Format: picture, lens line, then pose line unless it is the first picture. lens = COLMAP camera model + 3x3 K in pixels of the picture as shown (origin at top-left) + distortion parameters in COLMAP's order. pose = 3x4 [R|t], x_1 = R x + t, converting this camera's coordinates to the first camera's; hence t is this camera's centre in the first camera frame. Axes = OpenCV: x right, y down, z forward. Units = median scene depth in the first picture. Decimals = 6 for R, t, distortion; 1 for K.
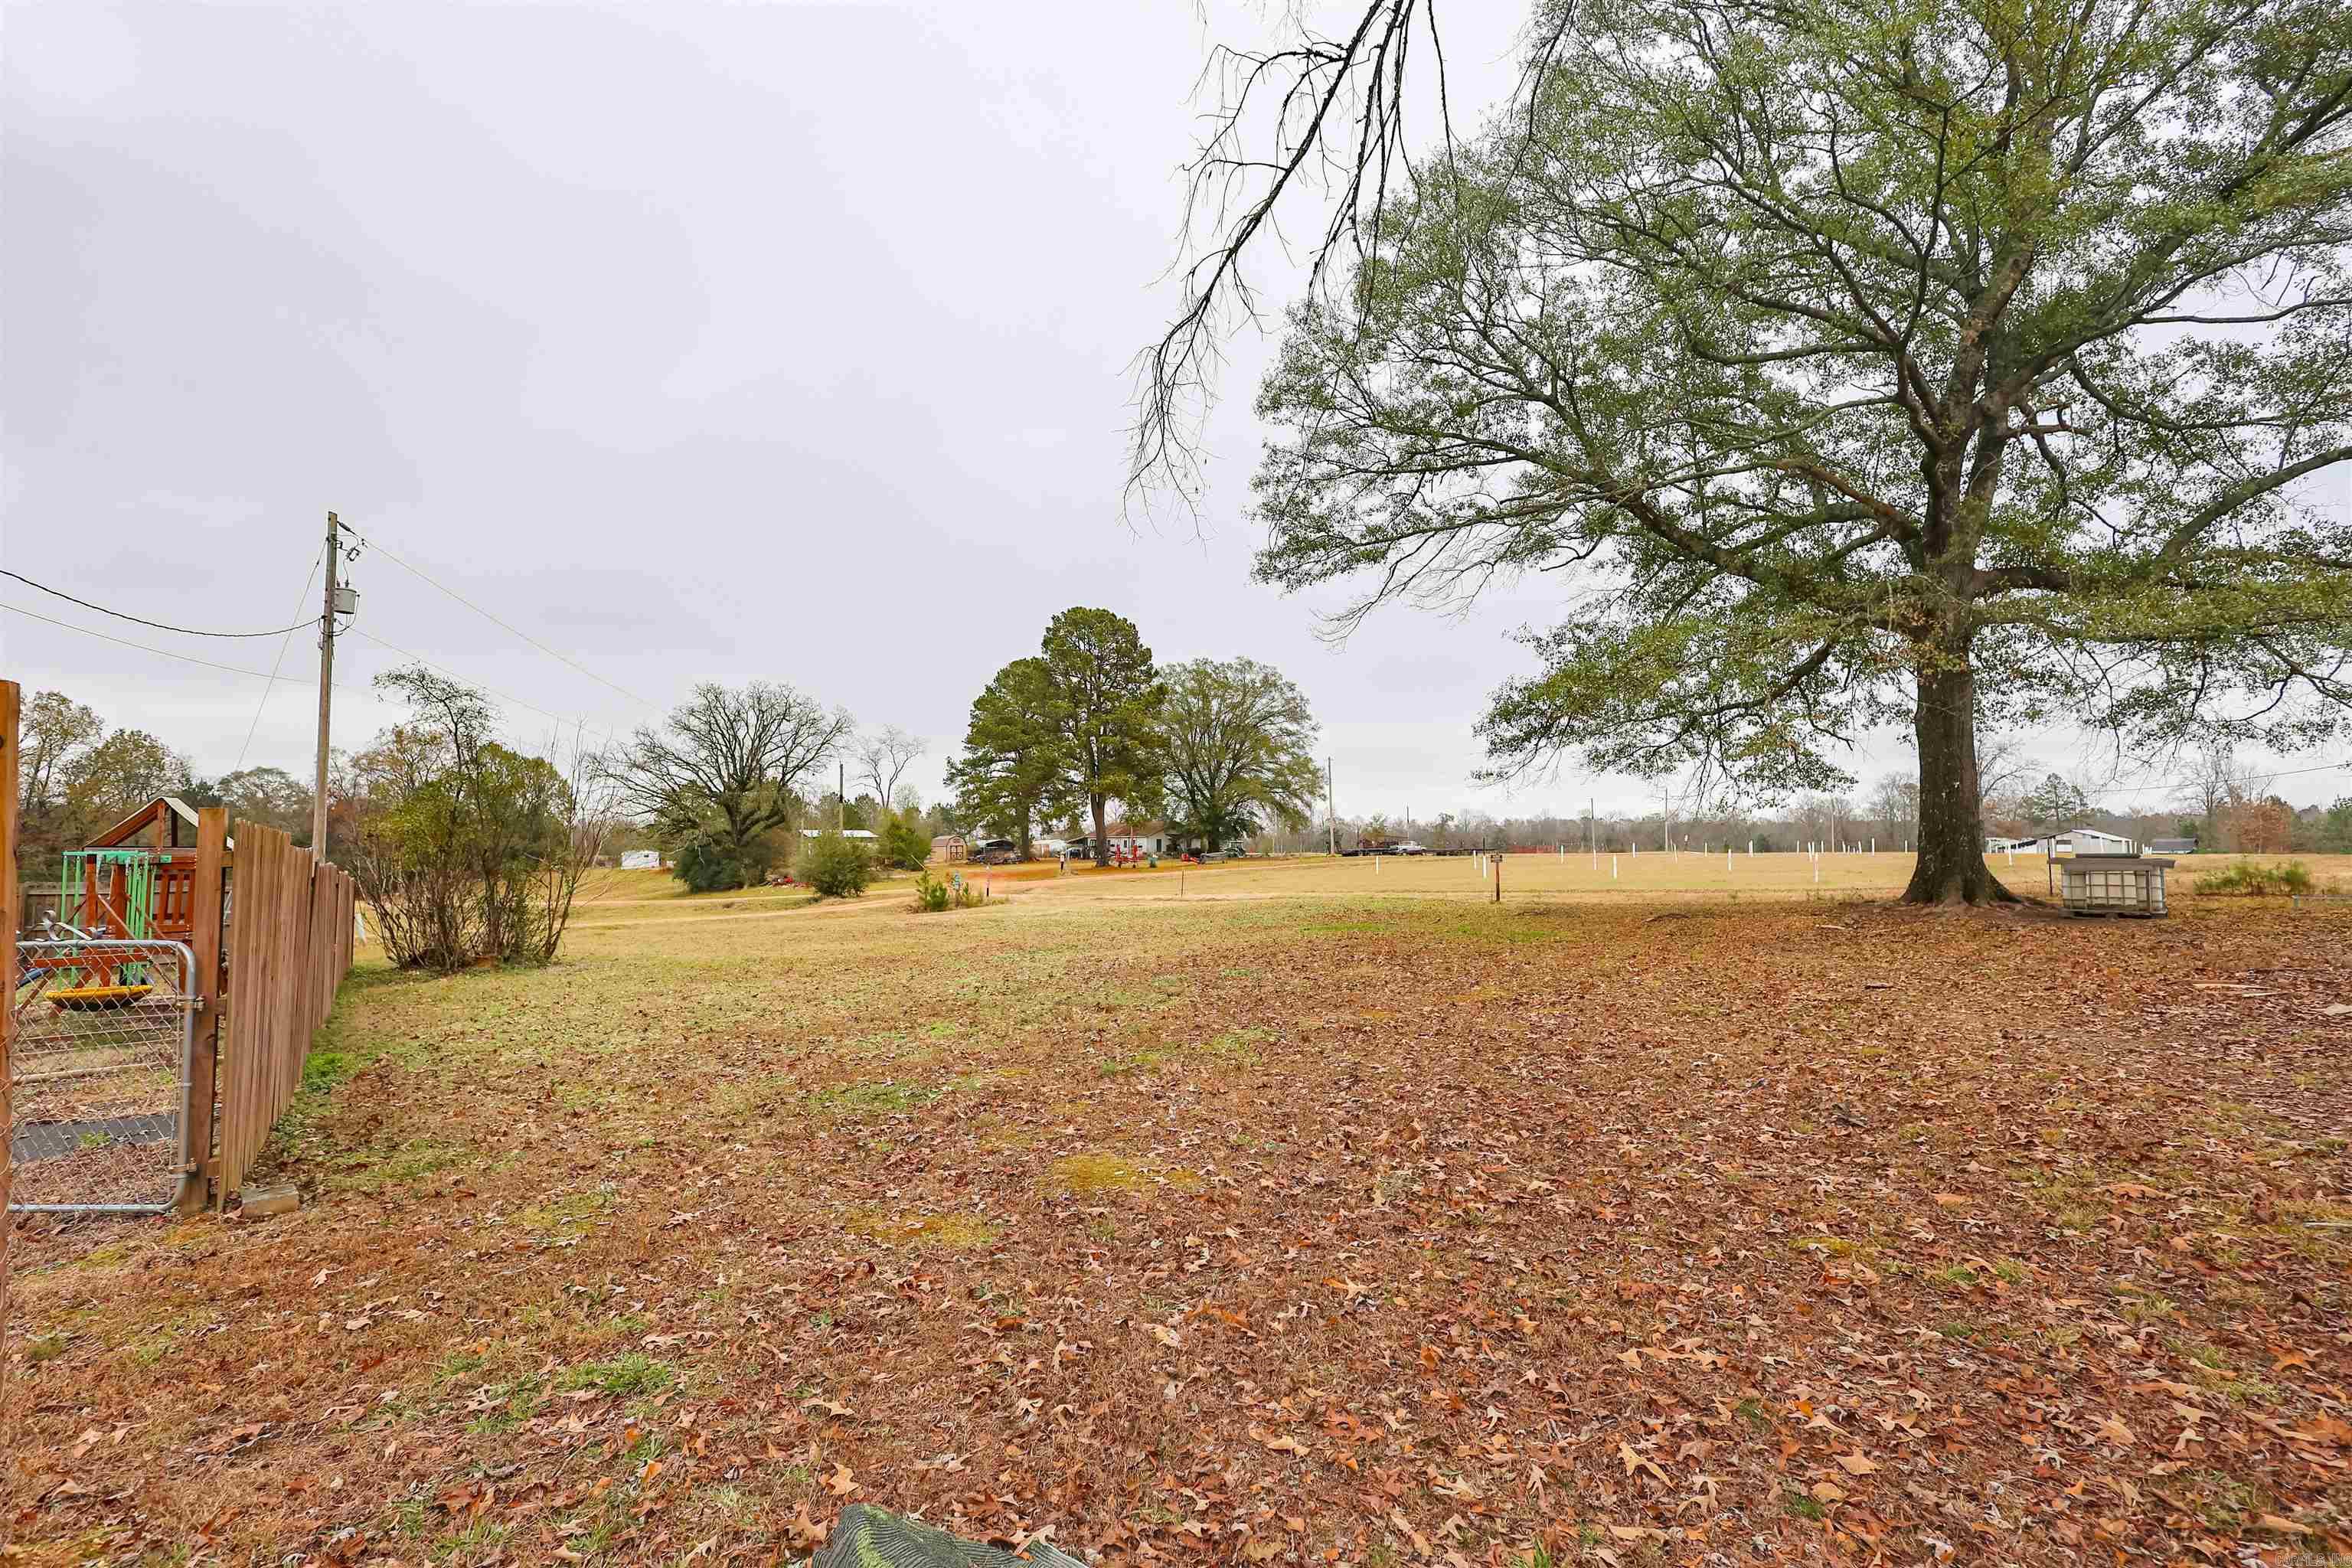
lens RADIAL K [[1091.6, 0, 1176.0], [0, 1091.6, 784.0], [0, 0, 1]] dist [0.002401, 0.000627]
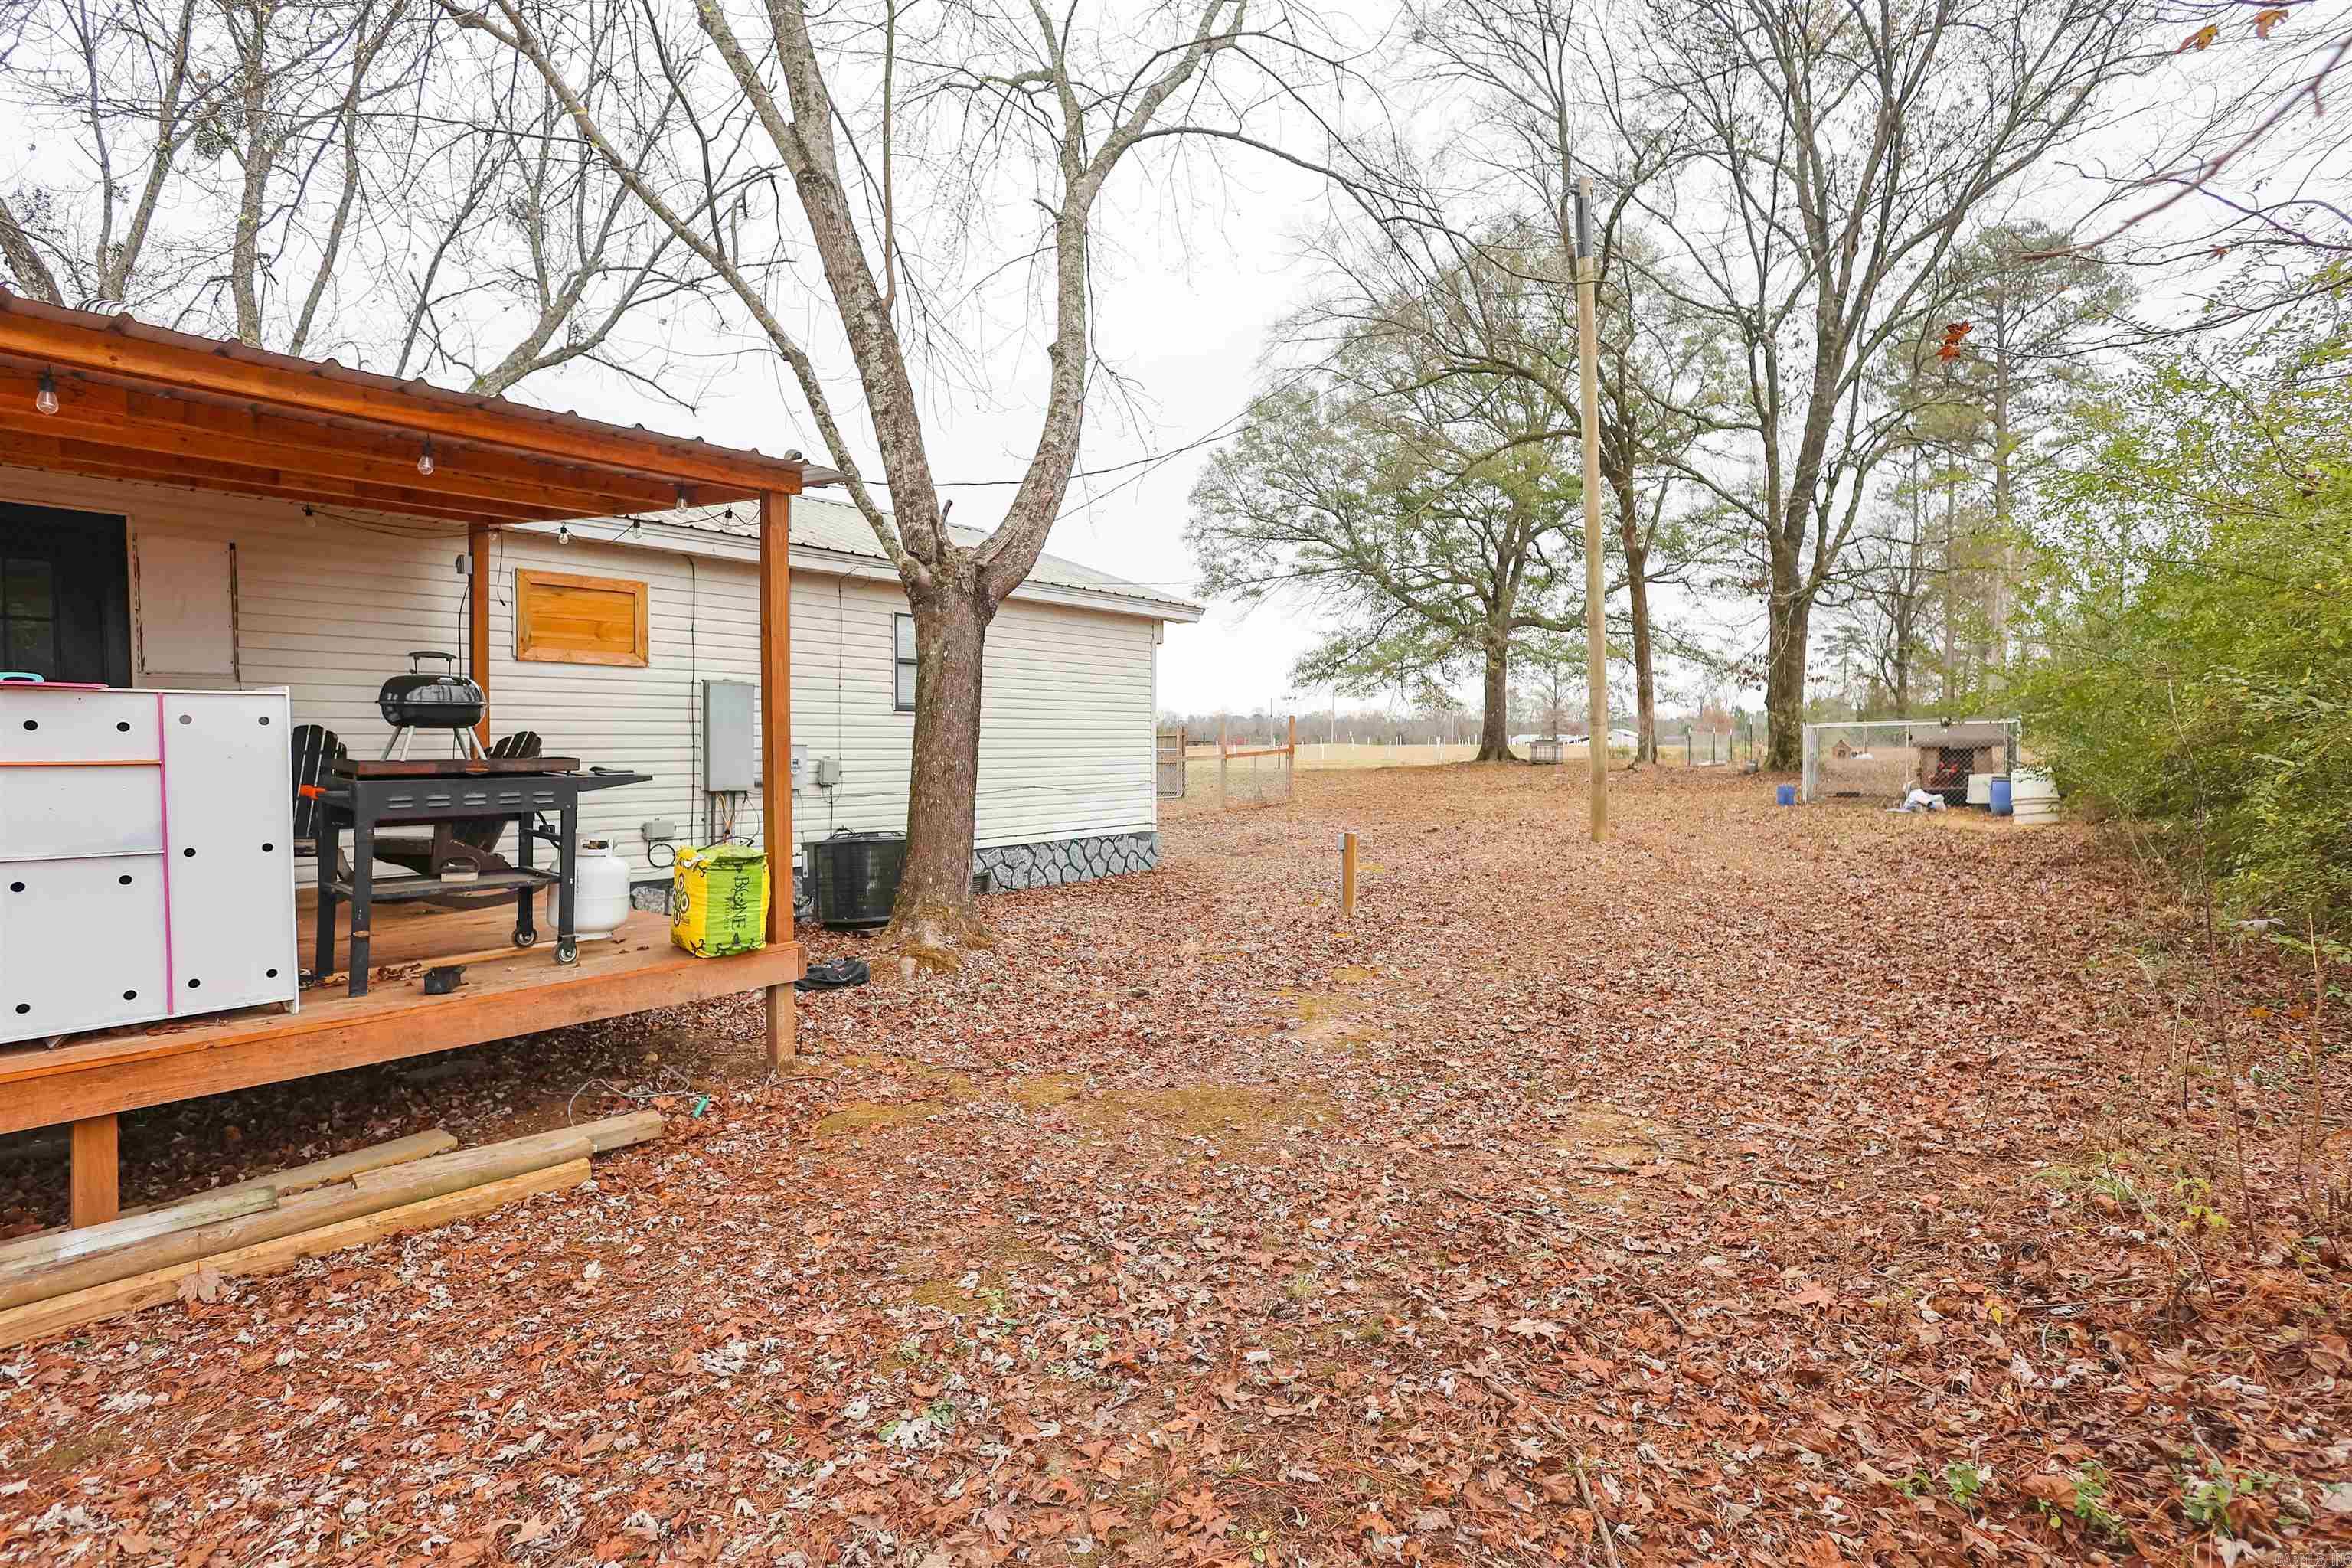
lens RADIAL K [[1091.6, 0, 1176.0], [0, 1091.6, 784.0], [0, 0, 1]] dist [0.002401, 0.000627]
pose [[0.952356, -0.022063, 0.304190, -0.498119], [-0.012709, 0.993643, 0.111859, -0.073077], [-0.304724, -0.110395, 0.946021, -0.770486]]
